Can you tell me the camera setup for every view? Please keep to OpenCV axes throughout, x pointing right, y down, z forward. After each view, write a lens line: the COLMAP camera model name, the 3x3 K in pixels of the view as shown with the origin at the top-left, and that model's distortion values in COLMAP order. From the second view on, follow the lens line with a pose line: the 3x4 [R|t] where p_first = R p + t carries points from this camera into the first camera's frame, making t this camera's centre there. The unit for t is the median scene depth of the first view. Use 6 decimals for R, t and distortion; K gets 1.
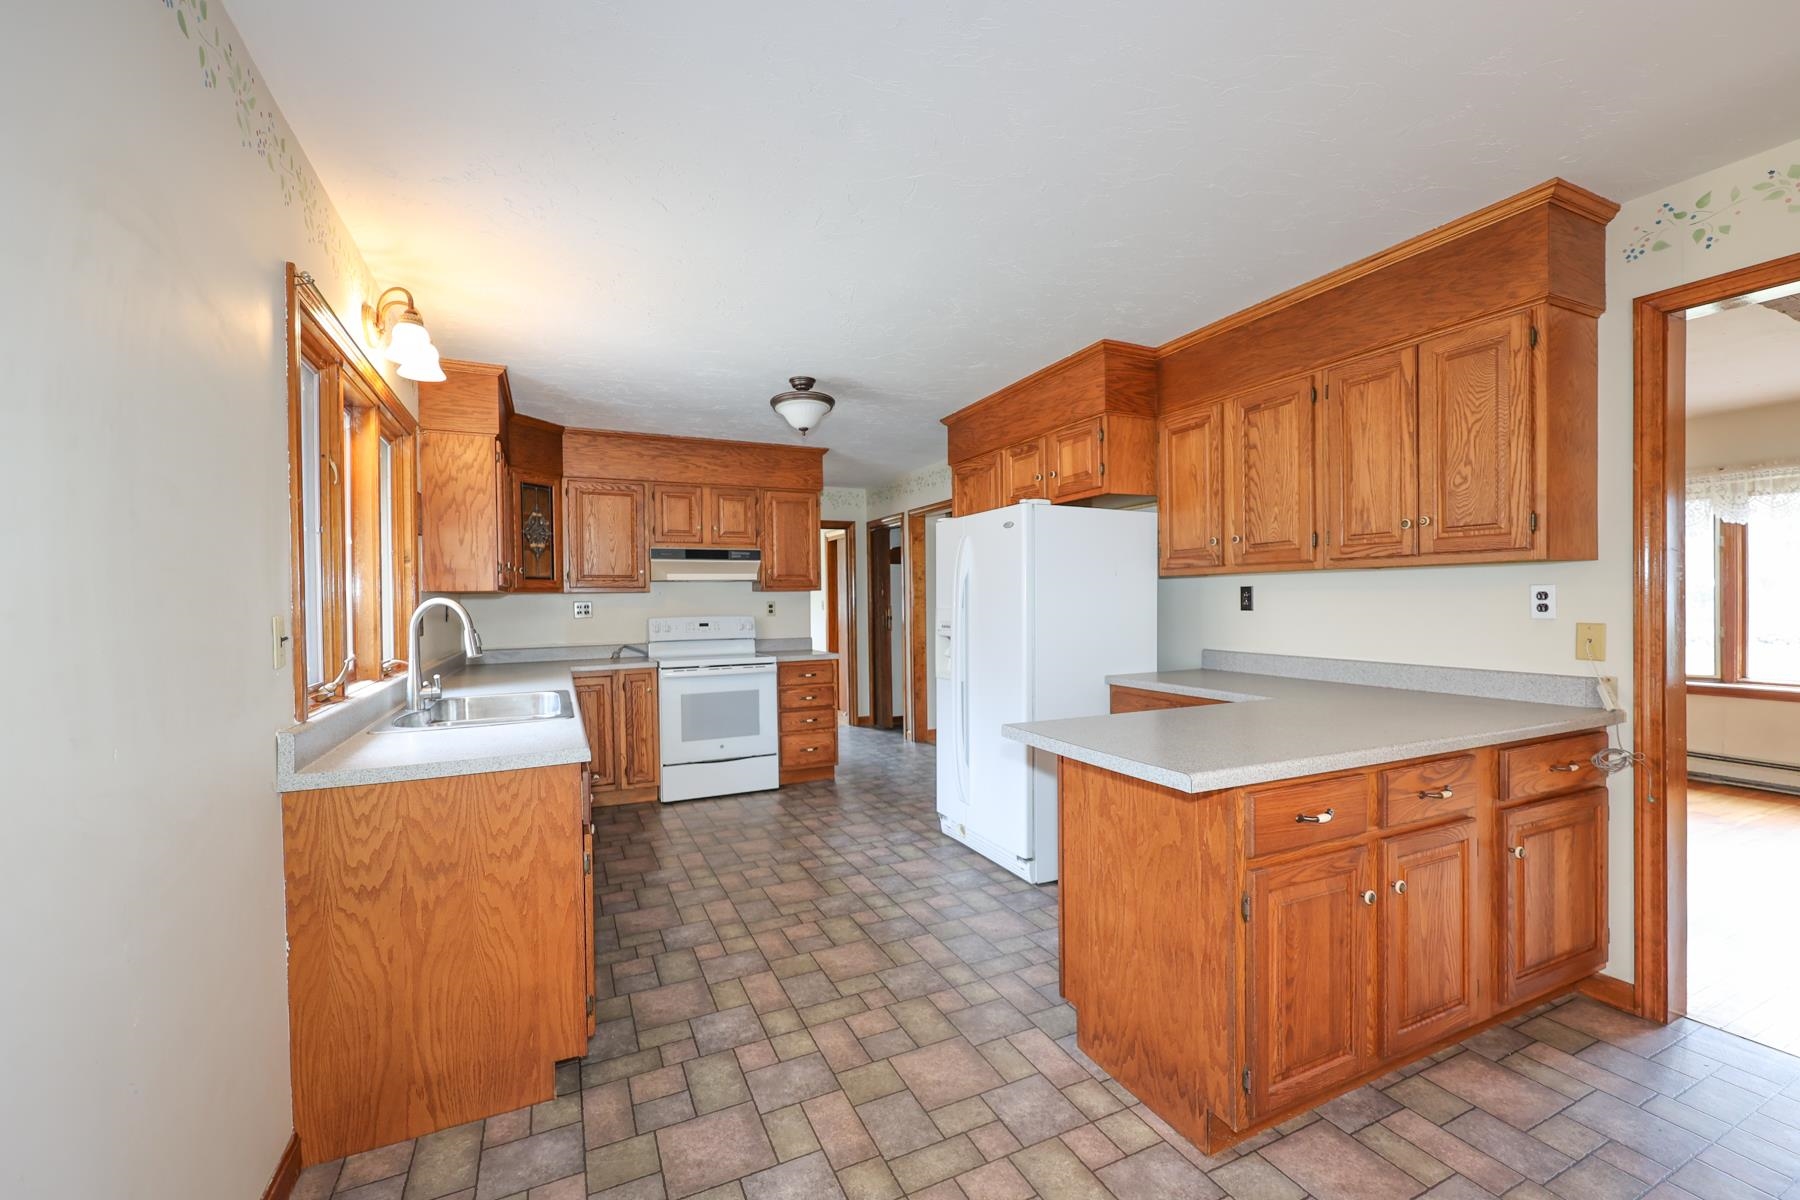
lens RADIAL K [[737.7, 0, 900.1], [0, 737.7, 610.9], [0, 0, 1]] dist [-0.000902, -0.000298]
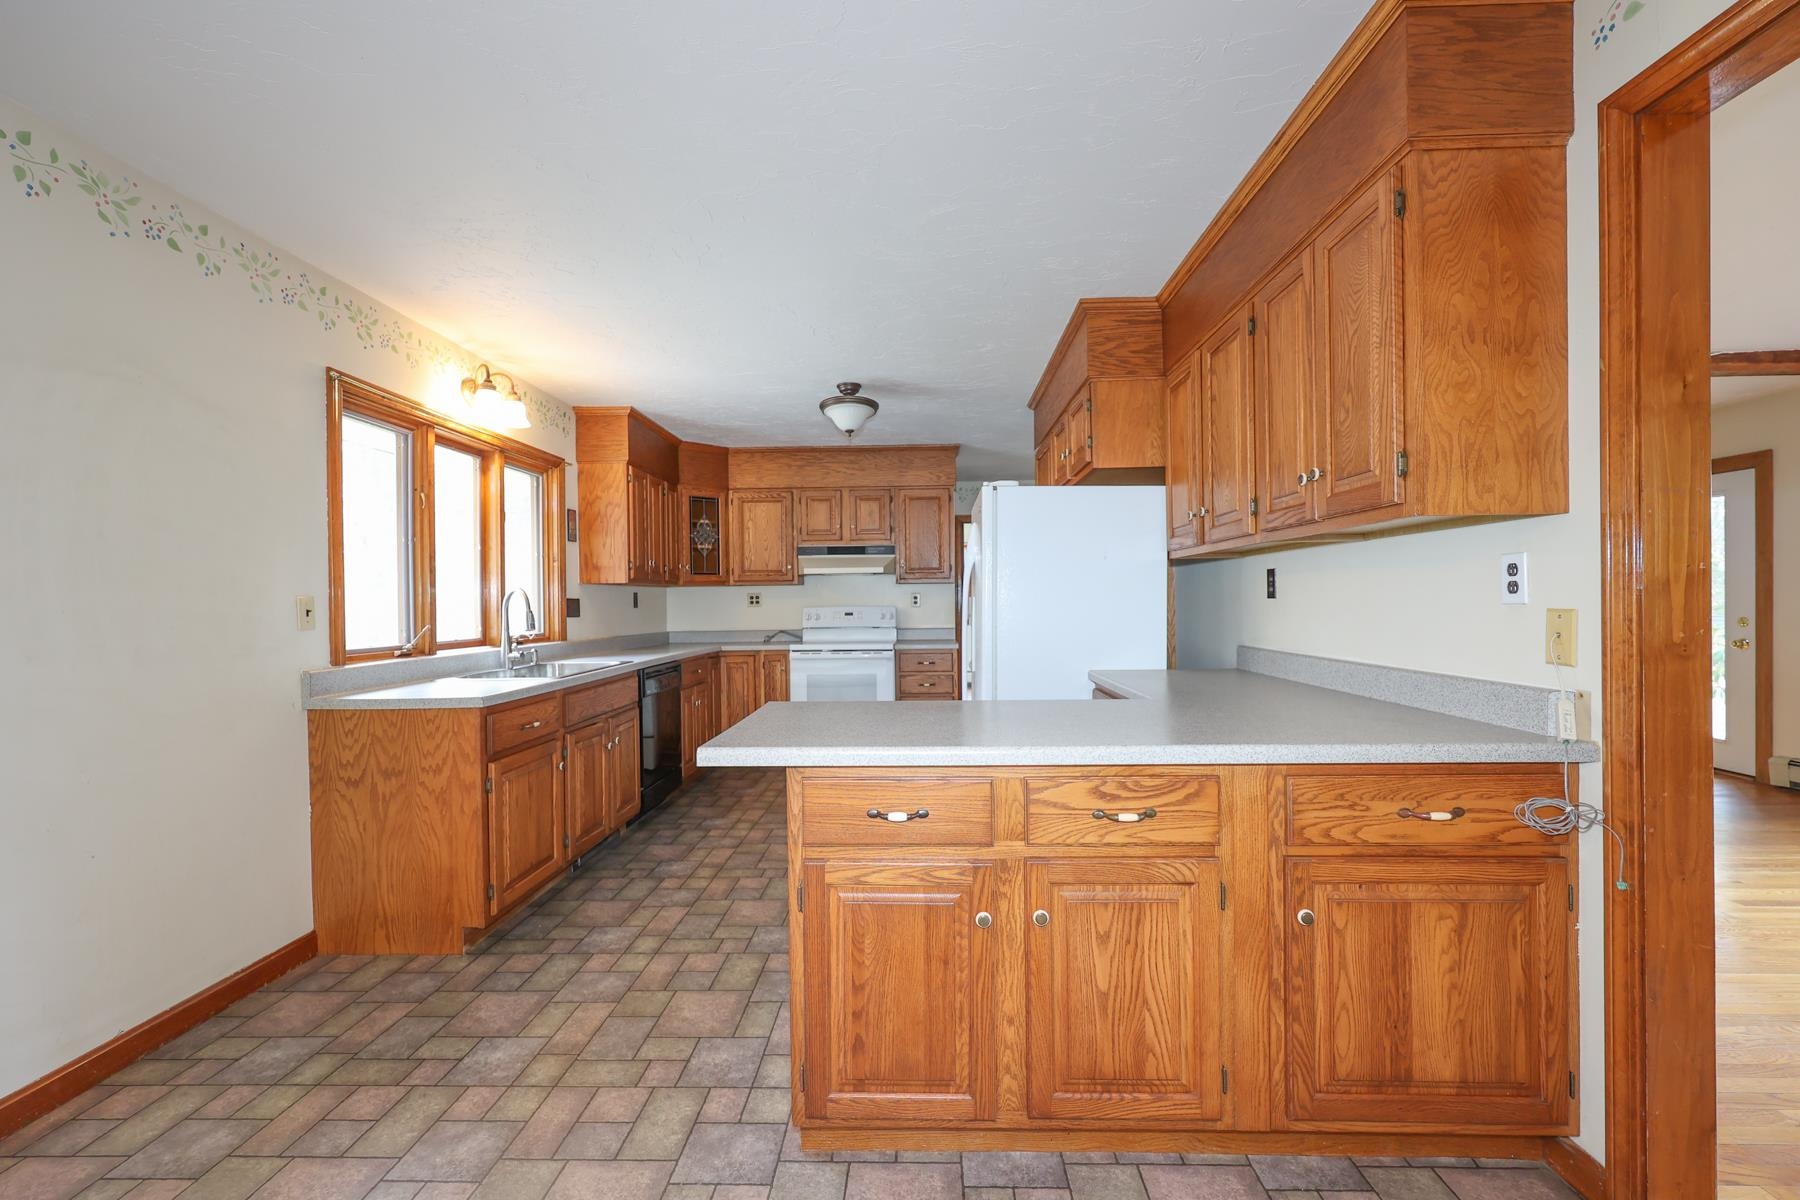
lens RADIAL K [[725.2, 0, 902.8], [0, 725.2, 608.7], [0, 0, 1]] dist [-0.001945, -0.000119]
pose [[0.891130, 0.005350, -0.453716, 0.553609], [-0.004398, 0.999985, 0.003154, 0.013261], [0.453726, -0.000815, 0.891141, 0.120022]]
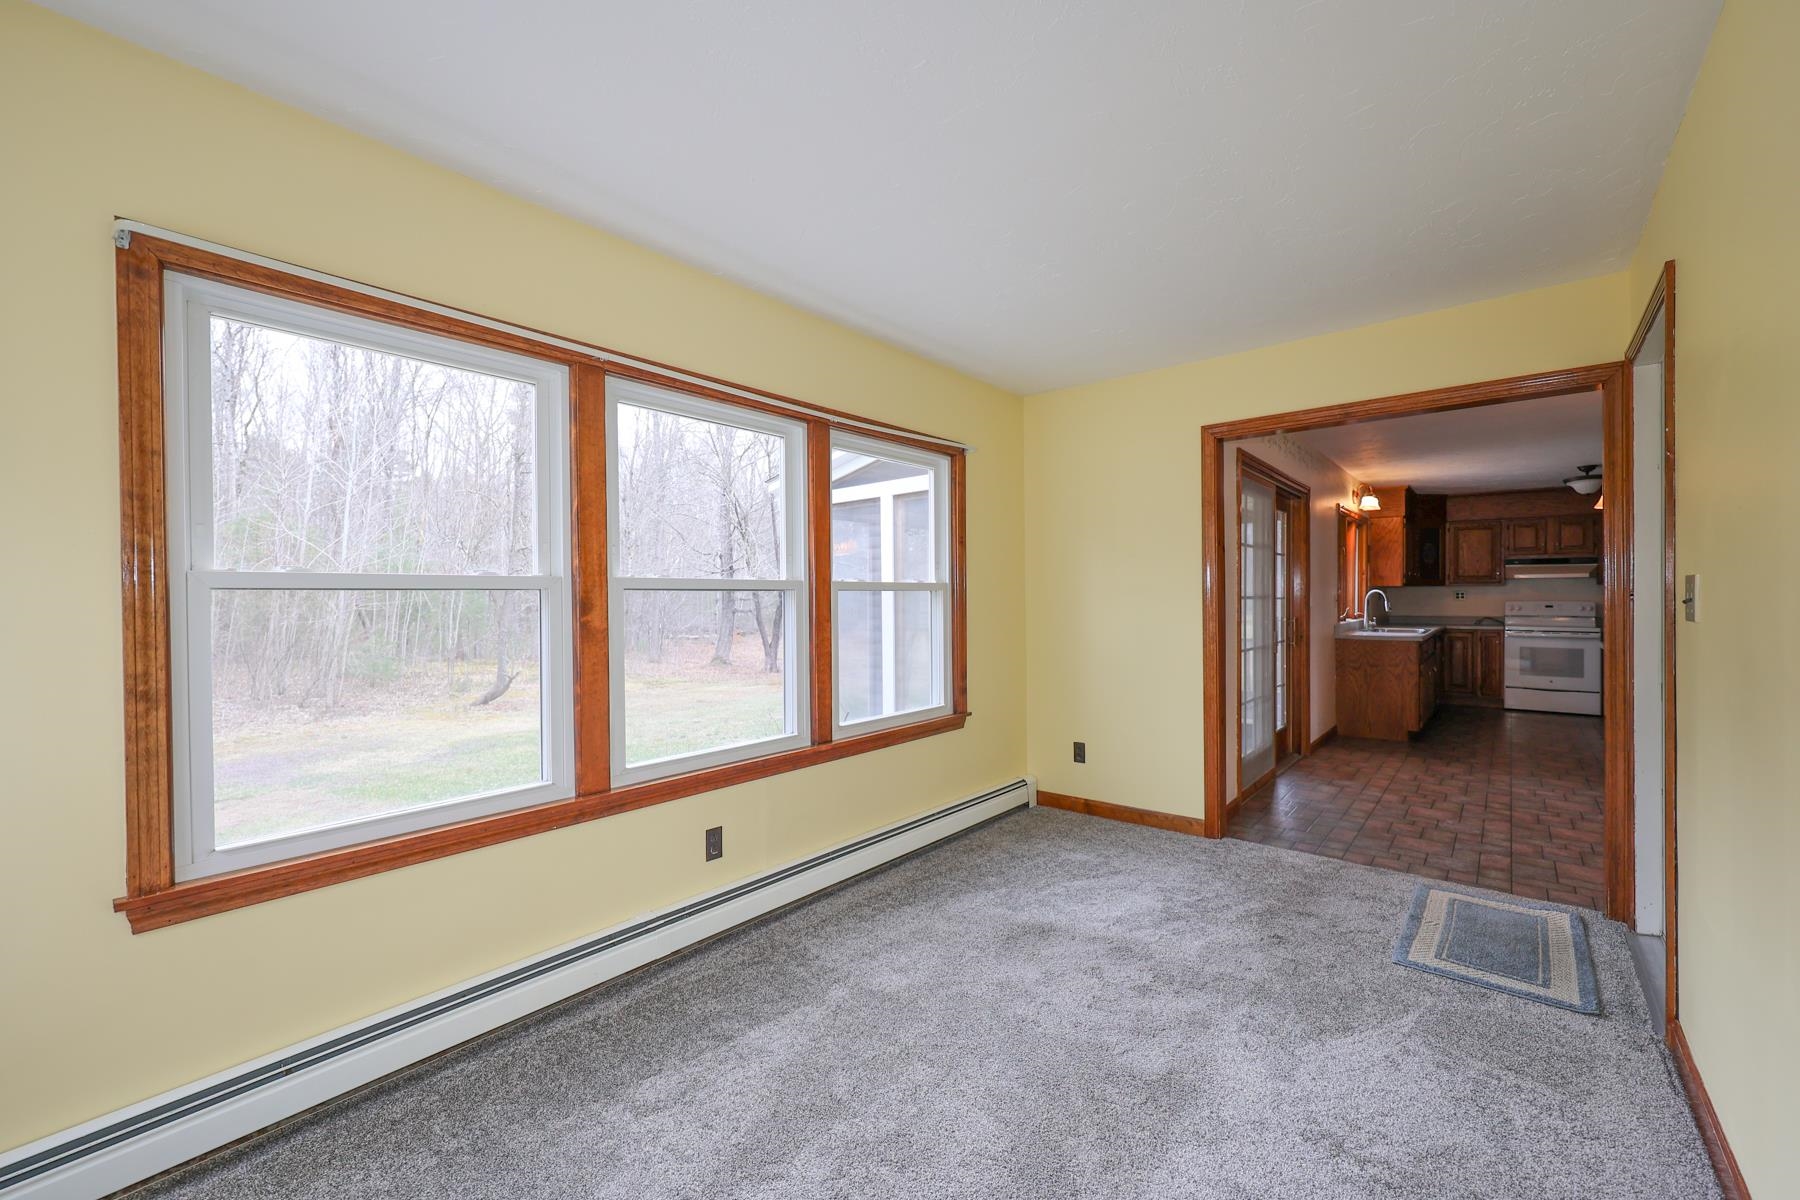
lens RADIAL K [[731.5, 0, 900.0], [0, 731.5, 600.0], [0, 0, 1]] dist [-0.001081, -0.000086]
pose [[0.421984, 0.017096, -0.906442, 1.007288], [-0.013922, 0.999826, 0.012376, 0.010488], [0.906496, 0.007397, 0.422149, -1.615979]]
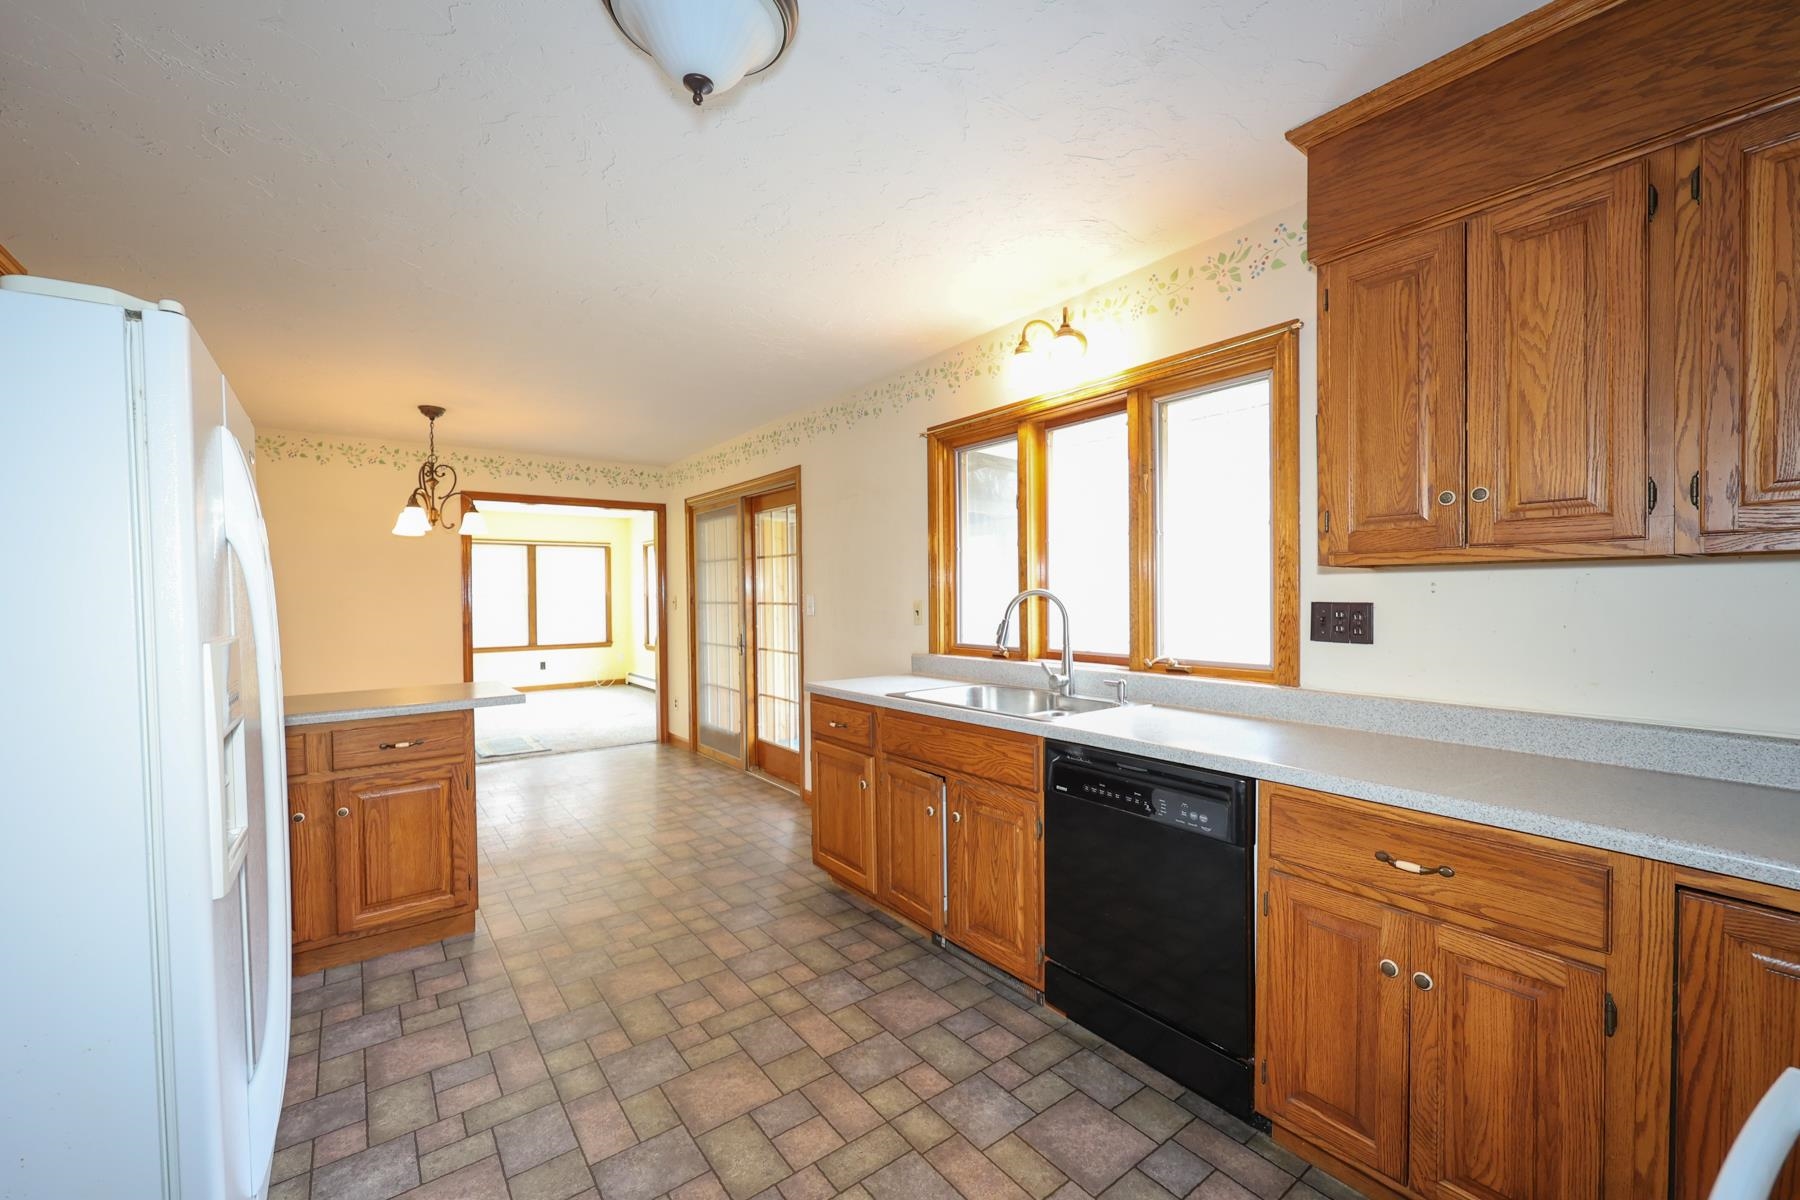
lens RADIAL K [[725.2, 0, 902.8], [0, 725.2, 608.7], [0, 0, 1]] dist [-0.001945, -0.000119]
pose [[-0.977040, 0.028938, -0.211082, -0.192238], [0.021519, 0.999070, 0.037358, -0.031003], [0.211967, 0.031957, -0.976754, 1.766012]]
